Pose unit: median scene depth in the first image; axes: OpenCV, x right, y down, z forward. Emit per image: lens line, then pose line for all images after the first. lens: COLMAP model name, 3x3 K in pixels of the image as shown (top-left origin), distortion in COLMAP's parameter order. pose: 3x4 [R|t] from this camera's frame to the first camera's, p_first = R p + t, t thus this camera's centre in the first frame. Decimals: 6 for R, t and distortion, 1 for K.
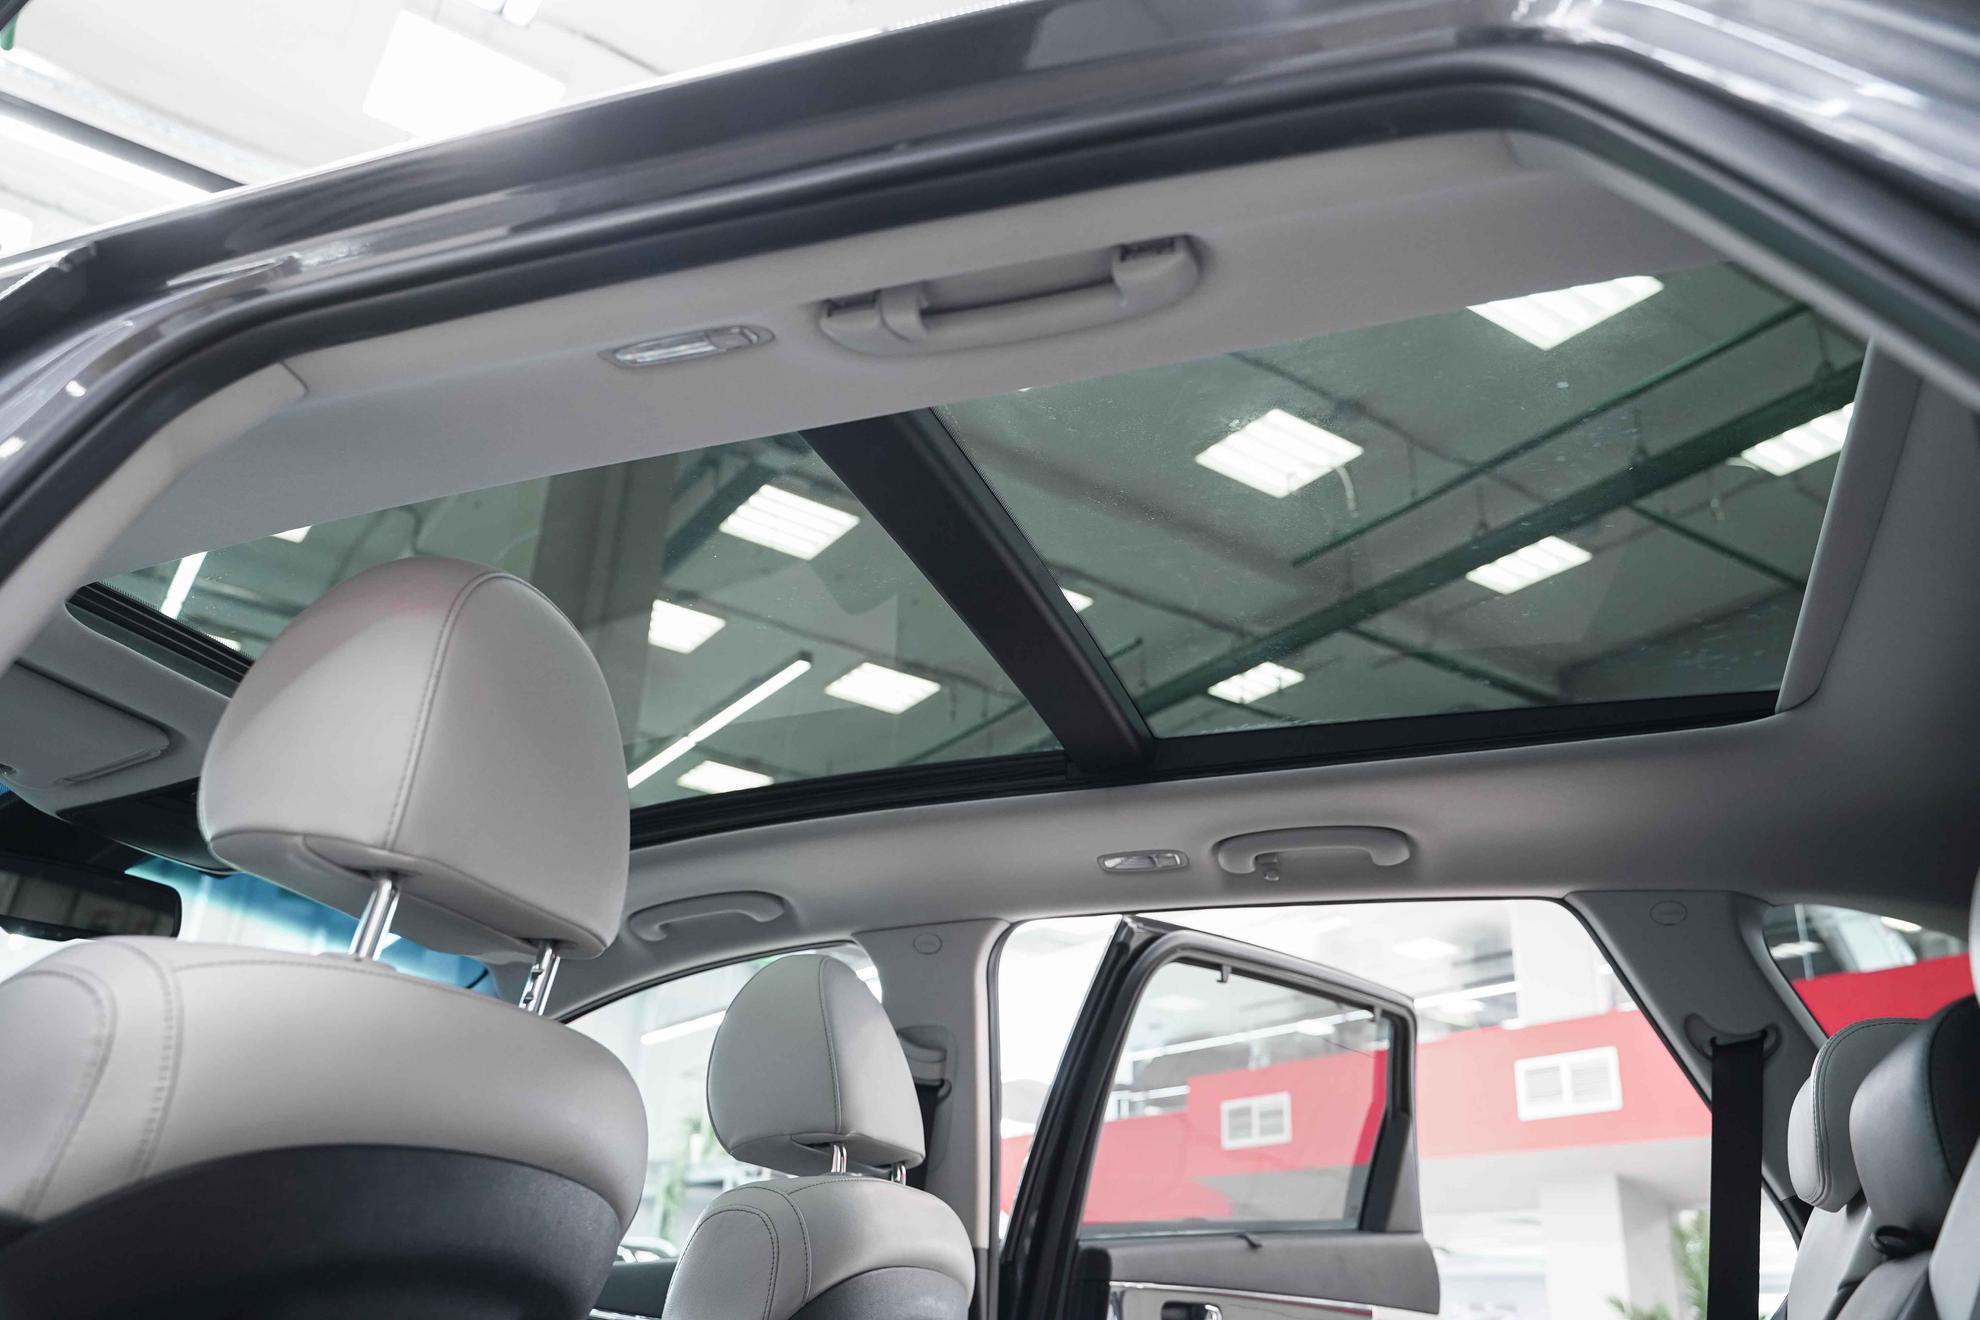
lens RADIAL K [[1537.0, 0, 981.9], [0, 1537.0, 655.0], [0, 0, 1]] dist [-0.013701, -0.009578]
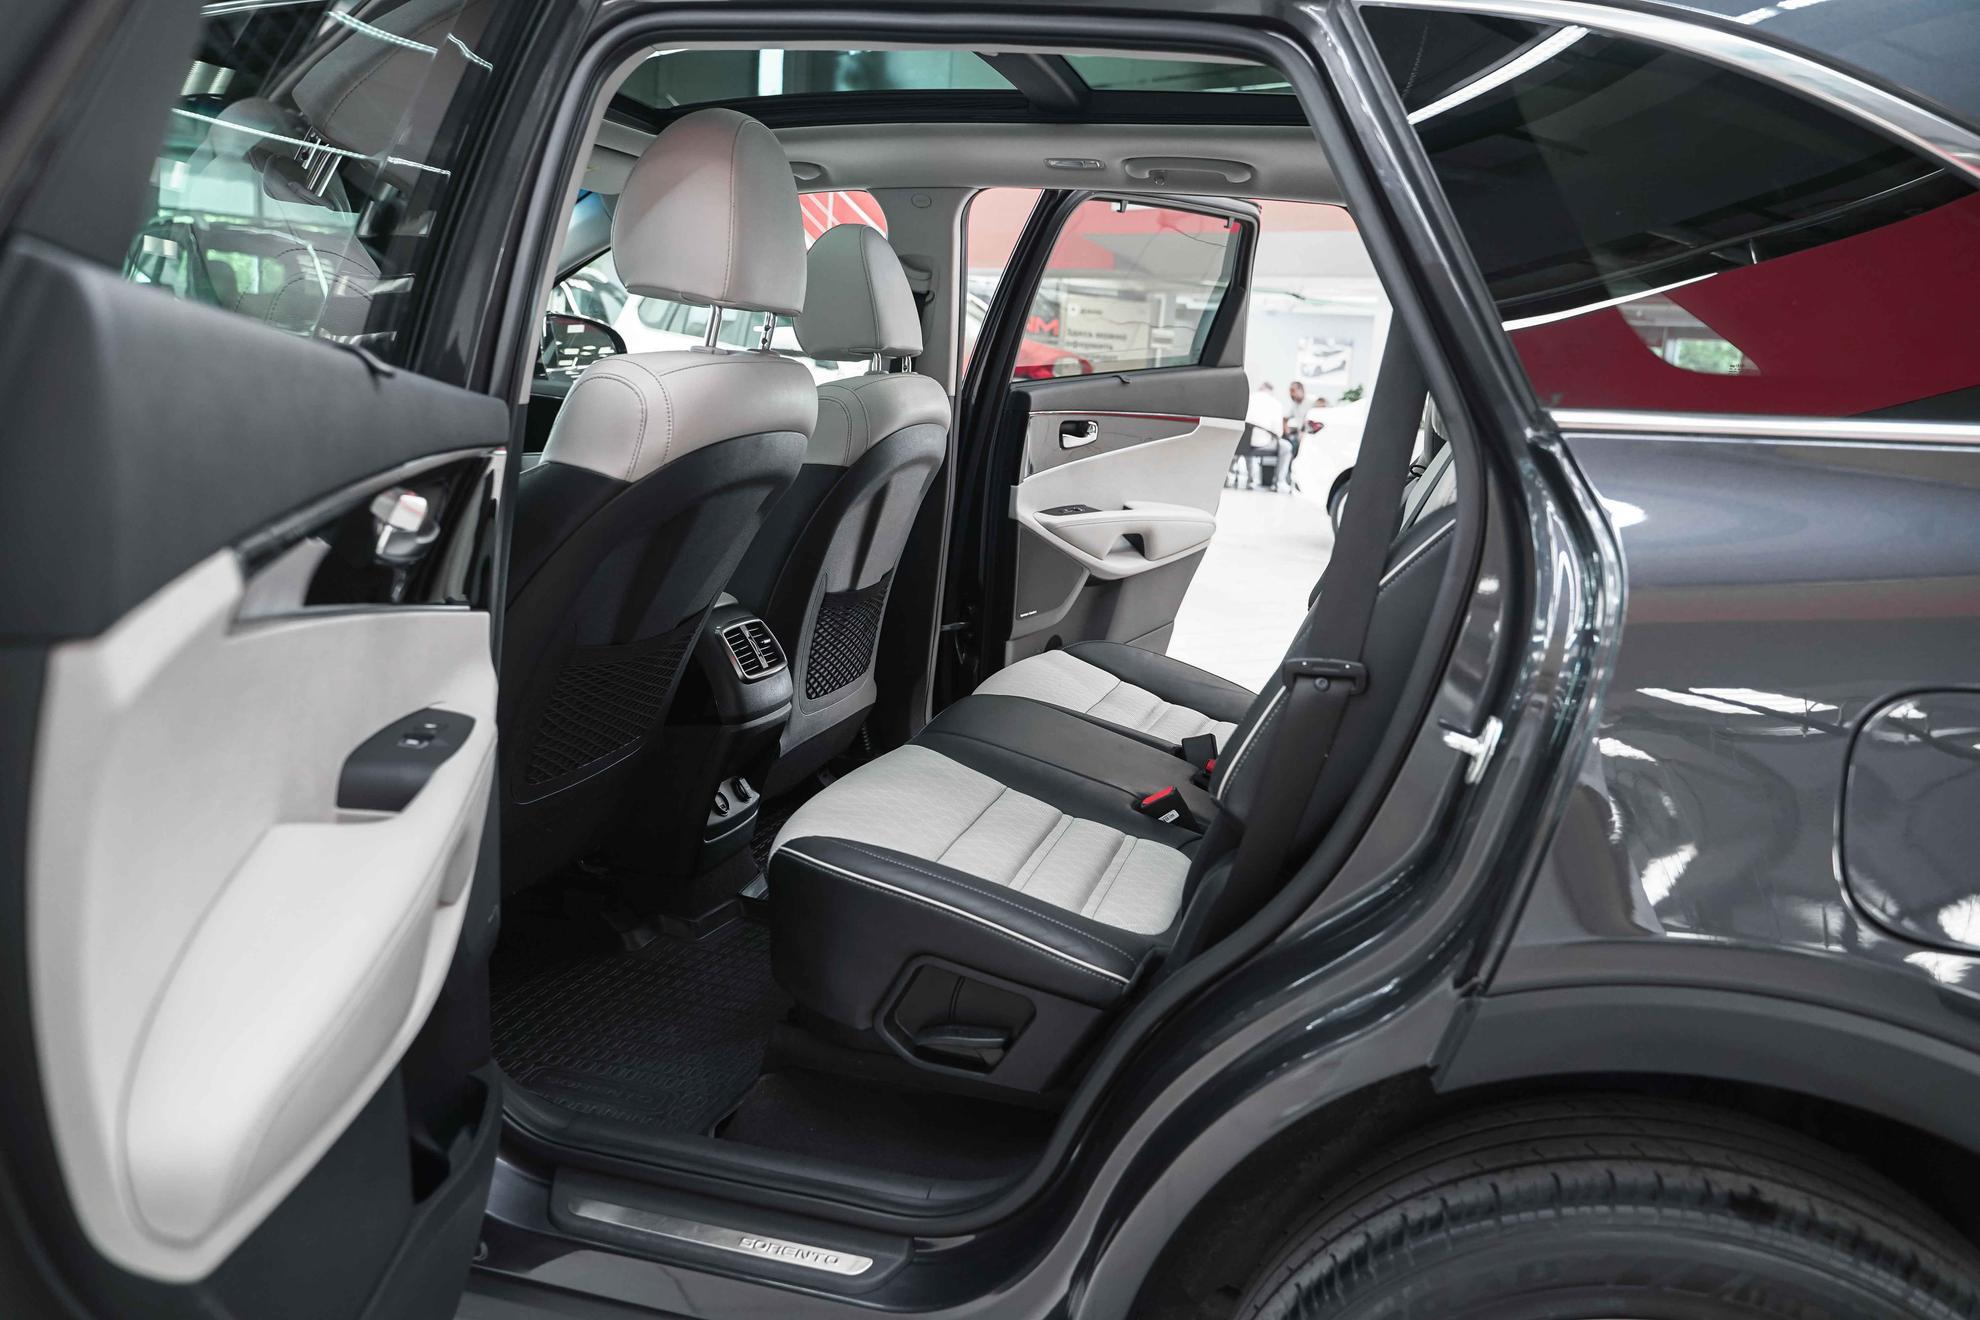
lens RADIAL K [[1537.0, 0, 981.9], [0, 1537.0, 655.0], [0, 0, 1]] dist [-0.013701, -0.009578]
pose [[0.997103, 0.014268, 0.074717, -0.078943], [-0.055133, 0.812297, 0.580633, -0.301612], [-0.052408, -0.583070, 0.810730, -0.417118]]
